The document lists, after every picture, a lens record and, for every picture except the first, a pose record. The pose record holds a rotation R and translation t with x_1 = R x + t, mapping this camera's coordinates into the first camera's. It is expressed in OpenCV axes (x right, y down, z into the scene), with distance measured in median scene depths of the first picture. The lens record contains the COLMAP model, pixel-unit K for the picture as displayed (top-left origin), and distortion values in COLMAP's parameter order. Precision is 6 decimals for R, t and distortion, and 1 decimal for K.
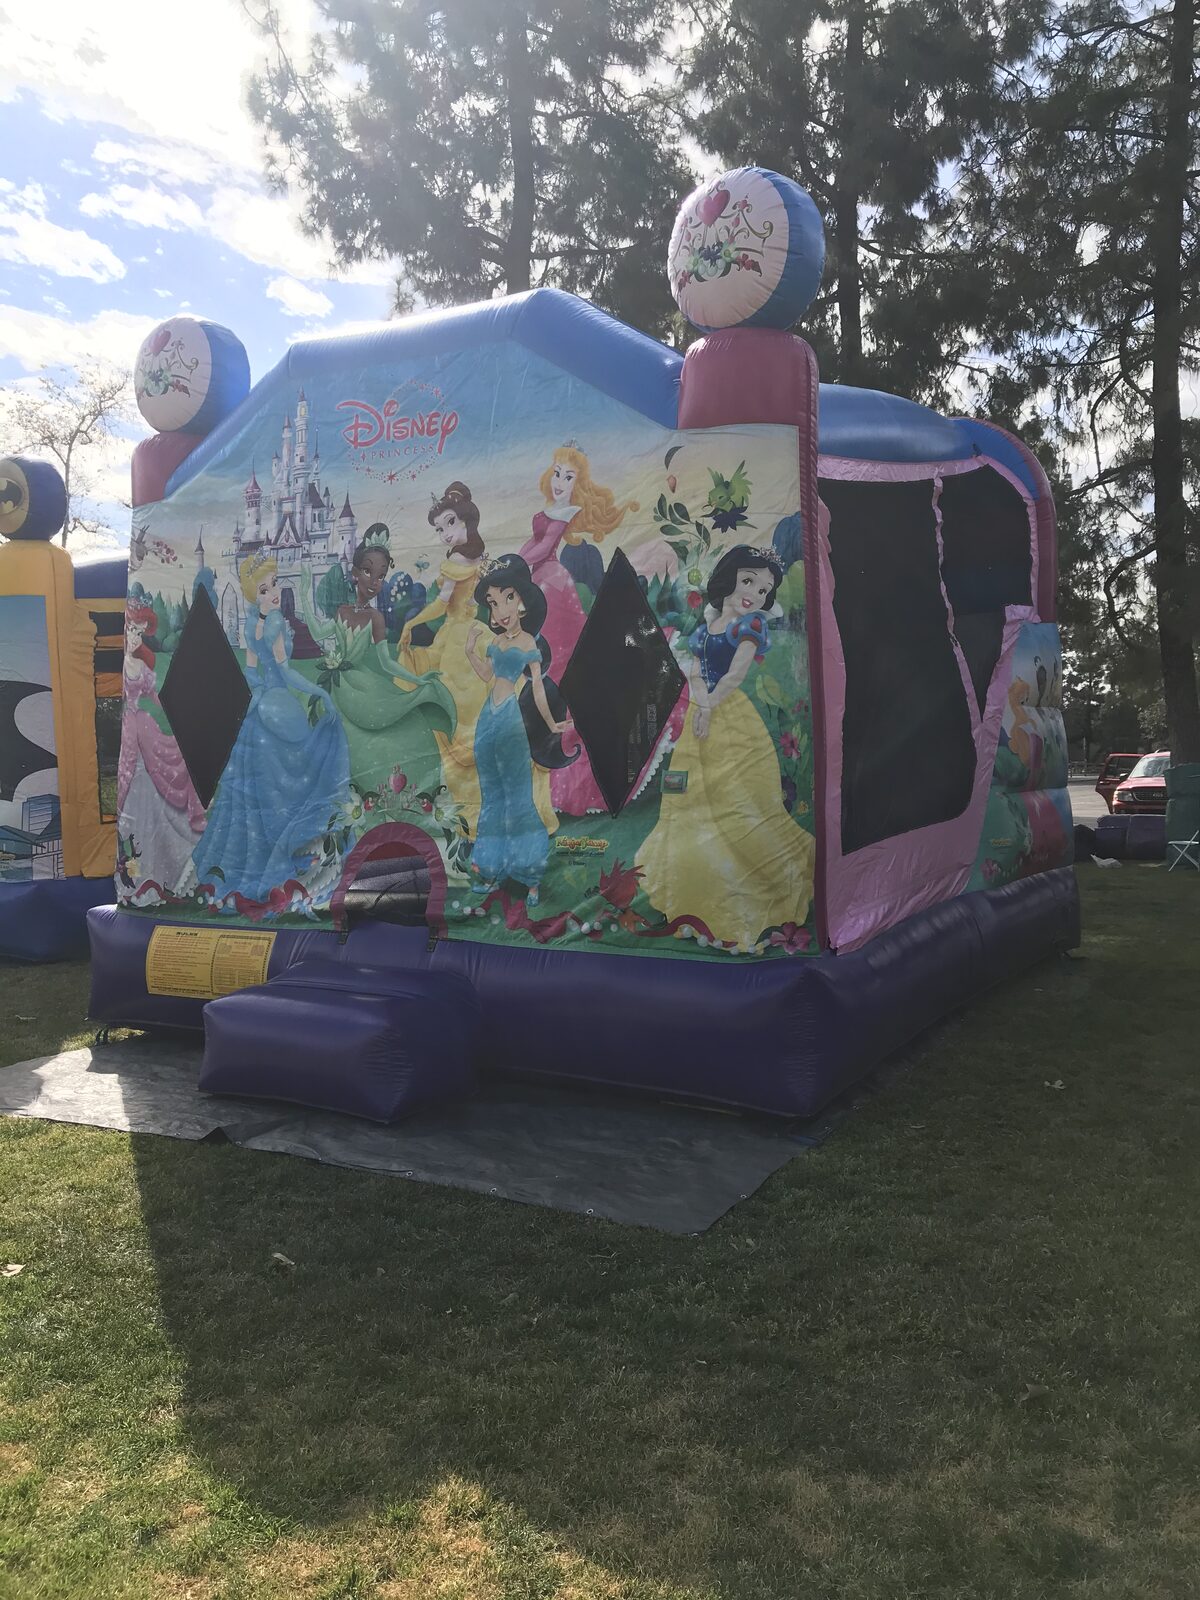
lens RADIAL K [[1330.1, 0, 594.0], [0, 1330.1, 784.2], [0, 0, 1]] dist [0.039210, -0.019785]
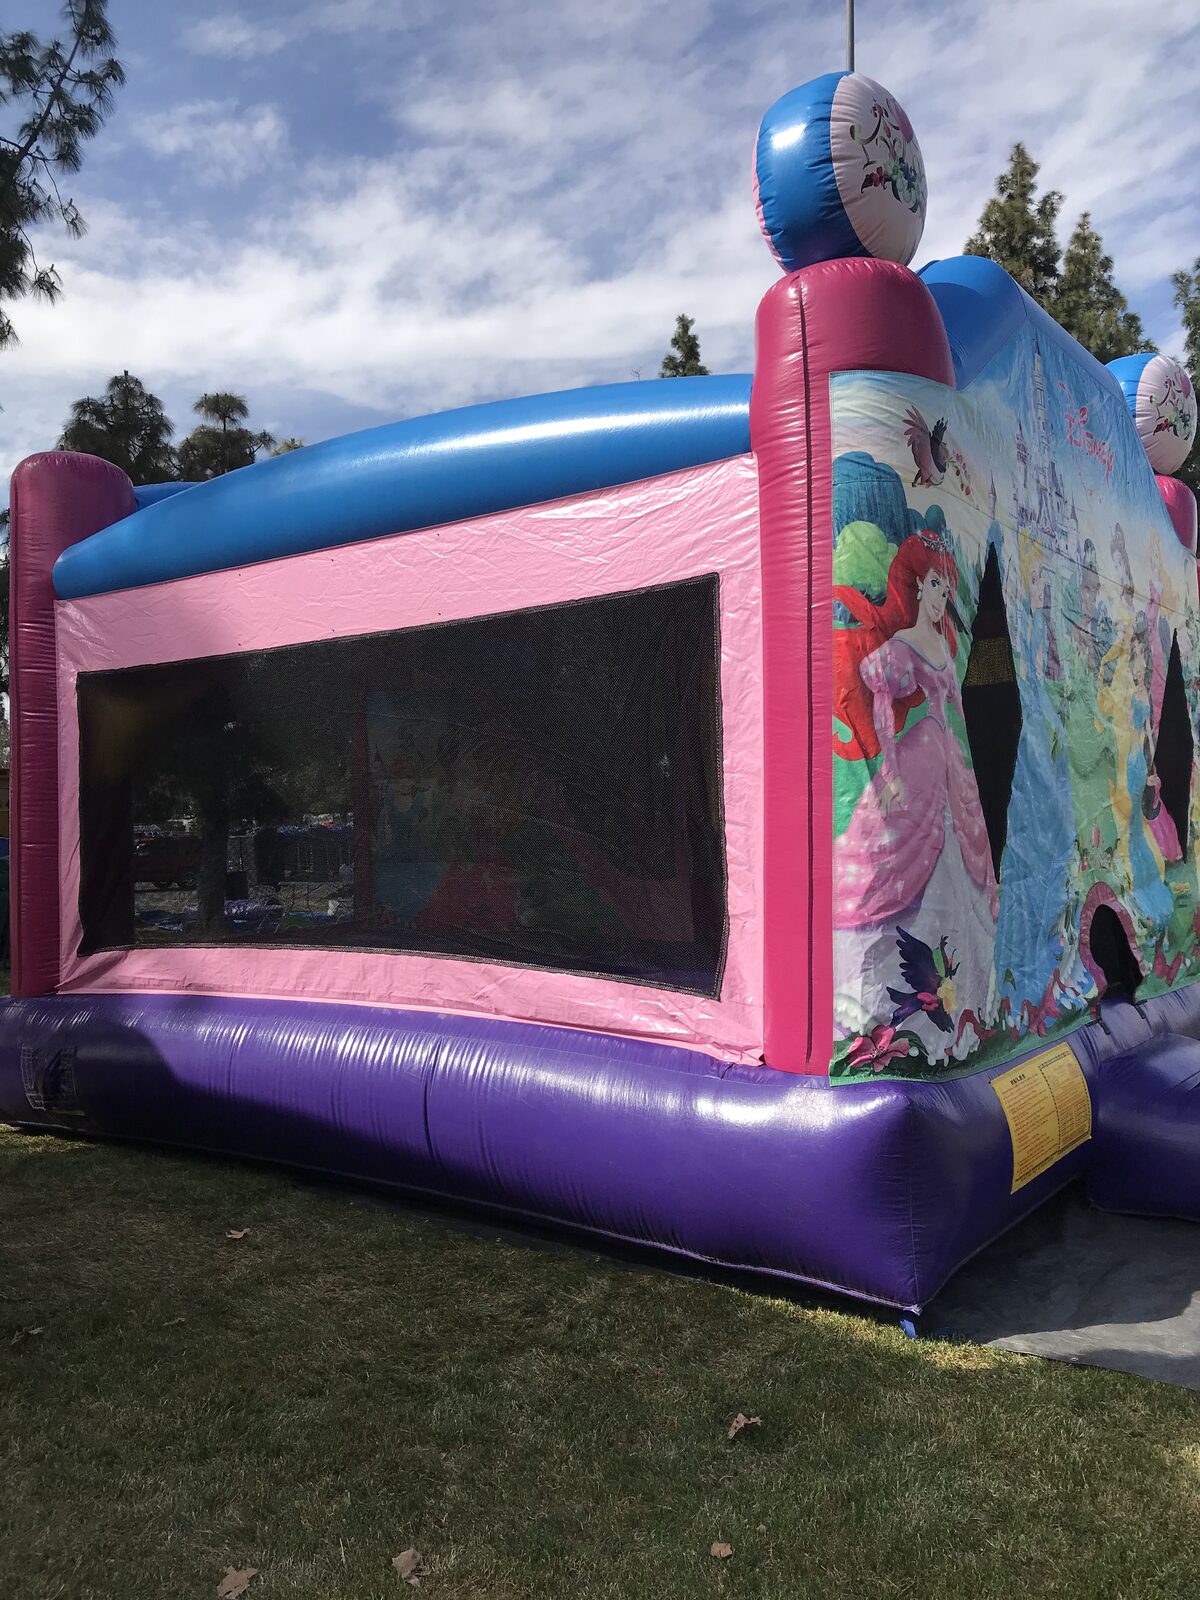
lens RADIAL K [[1330.1, 0, 602.0], [0, 1330.1, 790.4], [0, 0, 1]] dist [0.039210, -0.019785]
pose [[0.116878, 0.032845, 0.992603, -1.090912], [0.036432, 0.998639, -0.037334, -0.010840], [-0.992478, 0.040526, 0.115523, 1.258196]]
